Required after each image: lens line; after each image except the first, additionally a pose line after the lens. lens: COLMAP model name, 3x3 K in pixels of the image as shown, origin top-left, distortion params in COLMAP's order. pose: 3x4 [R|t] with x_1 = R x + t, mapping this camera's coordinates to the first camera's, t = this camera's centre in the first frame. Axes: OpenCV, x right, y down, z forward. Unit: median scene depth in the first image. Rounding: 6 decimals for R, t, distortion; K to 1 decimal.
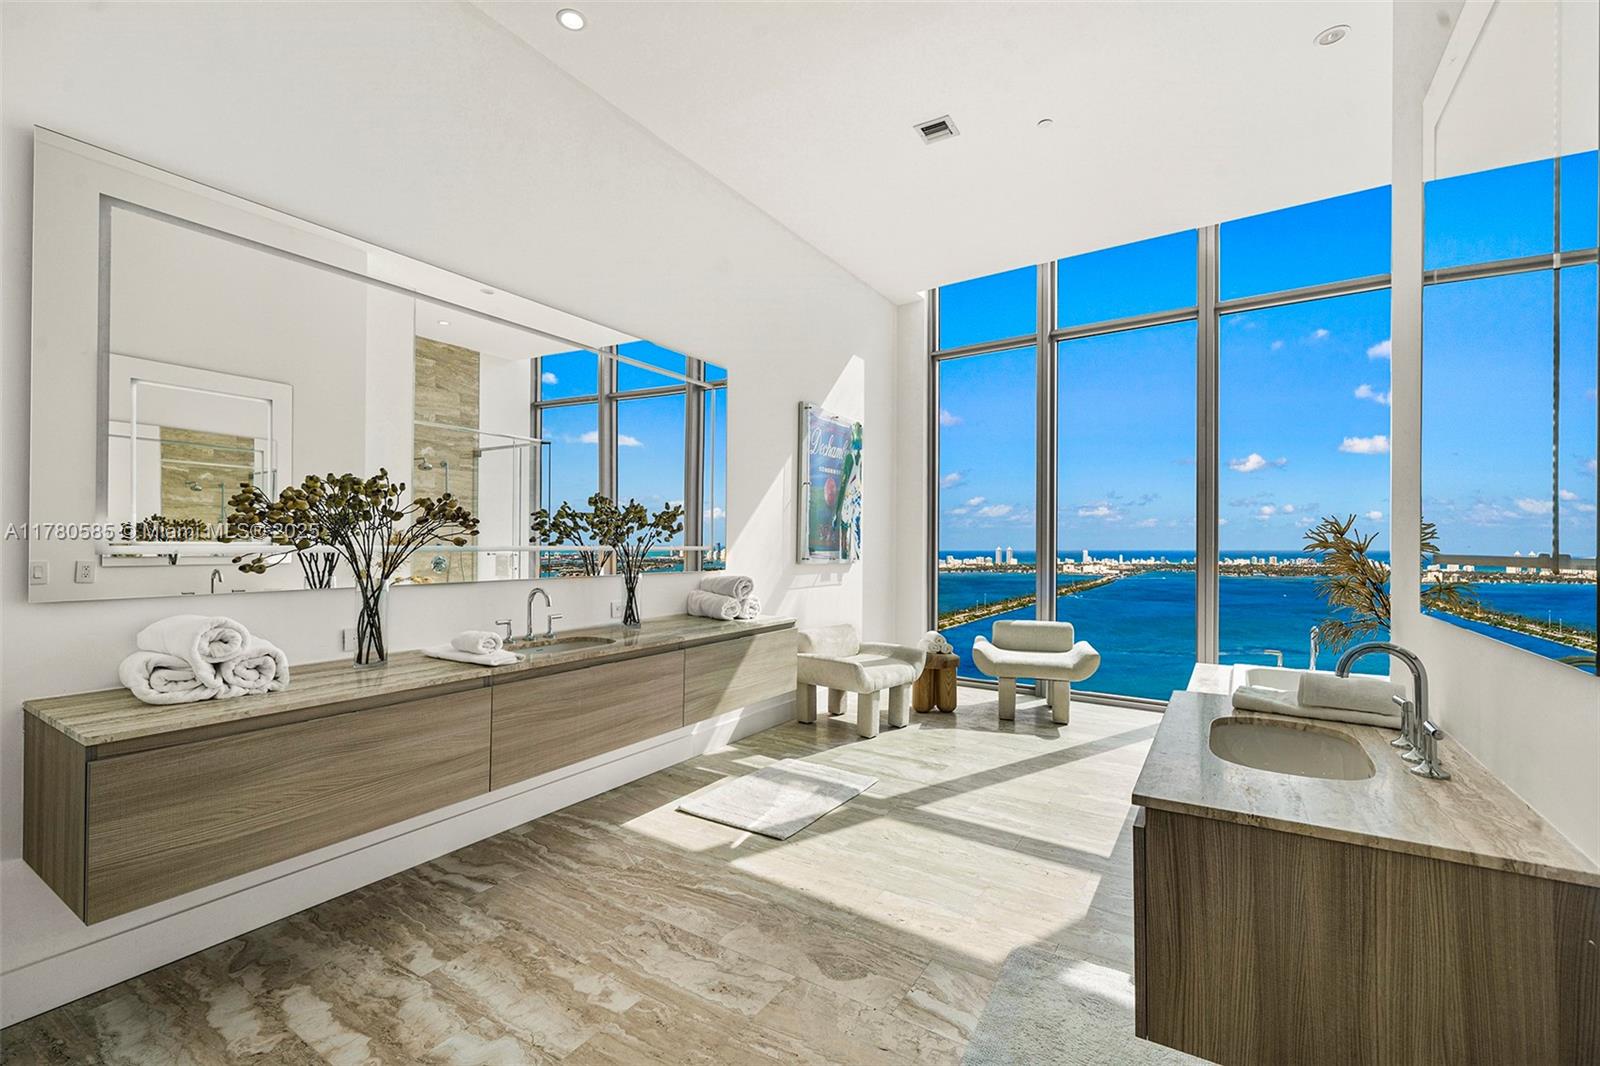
lens RADIAL K [[714.4, 0, 791.7], [0, 714.4, 540.6], [0, 0, 1]] dist [0.004423, 0.000121]
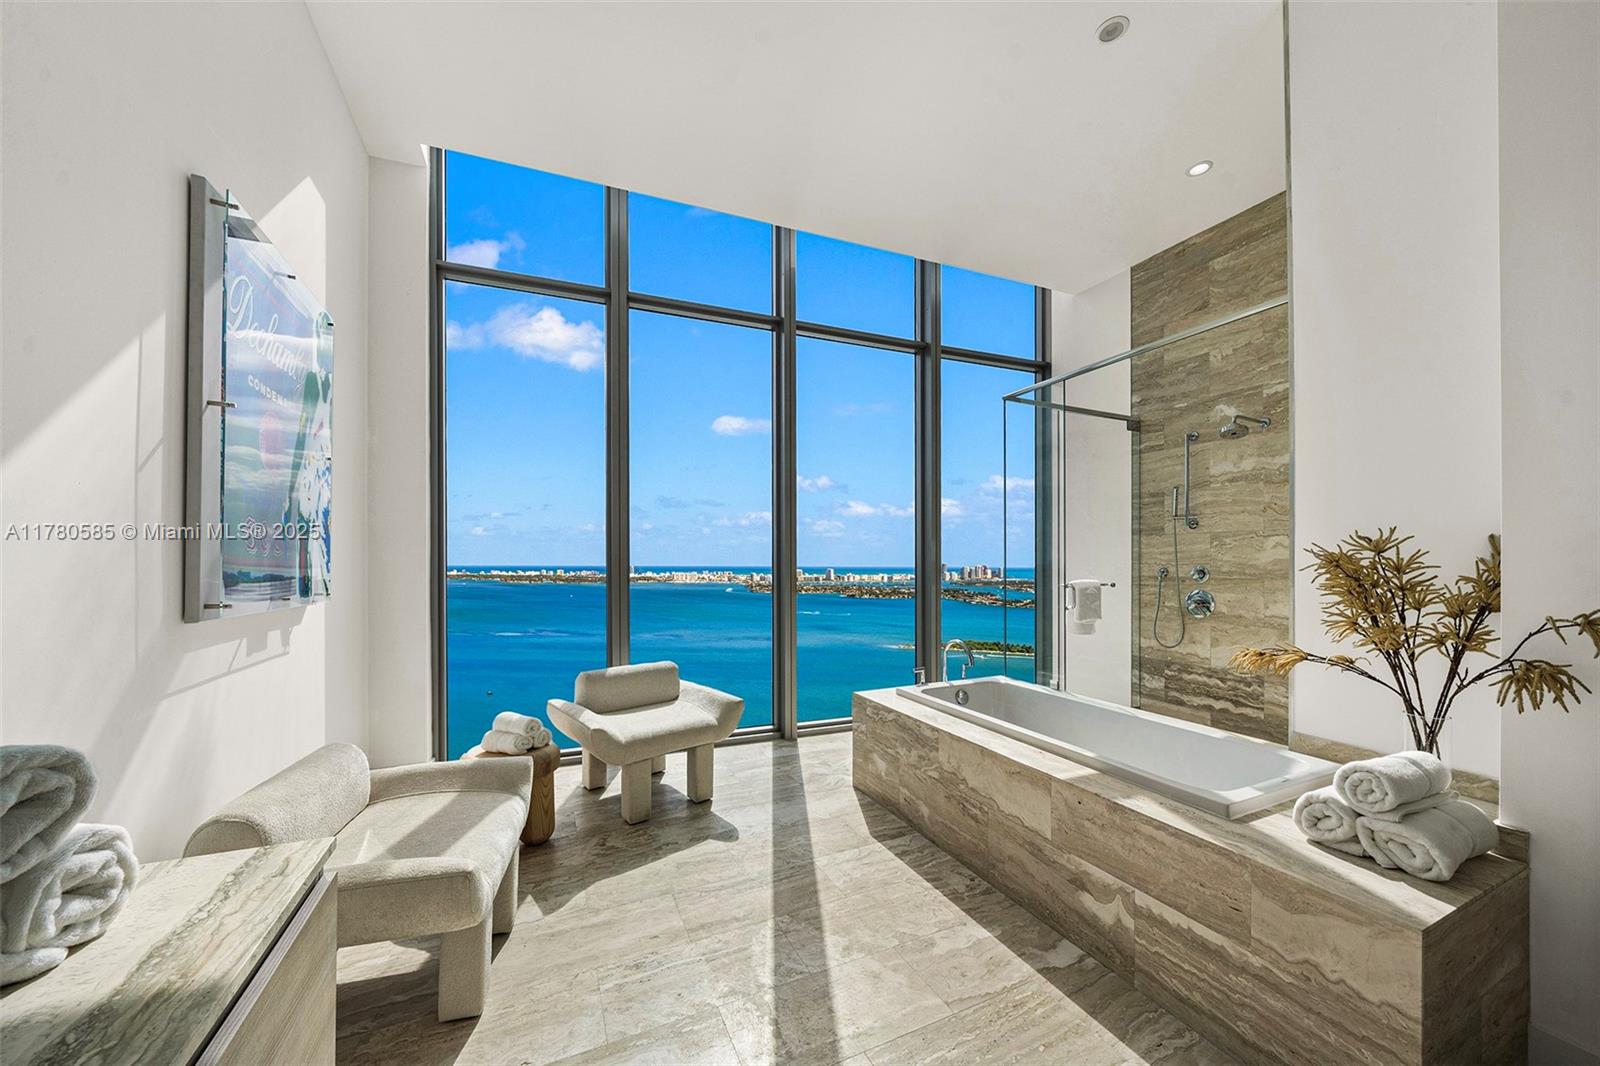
lens RADIAL K [[564.2, 0, 791.3], [0, 564.2, 562.3], [0, 0, 1]] dist [-0.001477, -0.000119]
pose [[0.546246, -0.005337, 0.837608, -0.056958], [-0.001863, 0.999969, 0.007586, 0.000046], [-0.837623, -0.005704, 0.546219, 0.521480]]
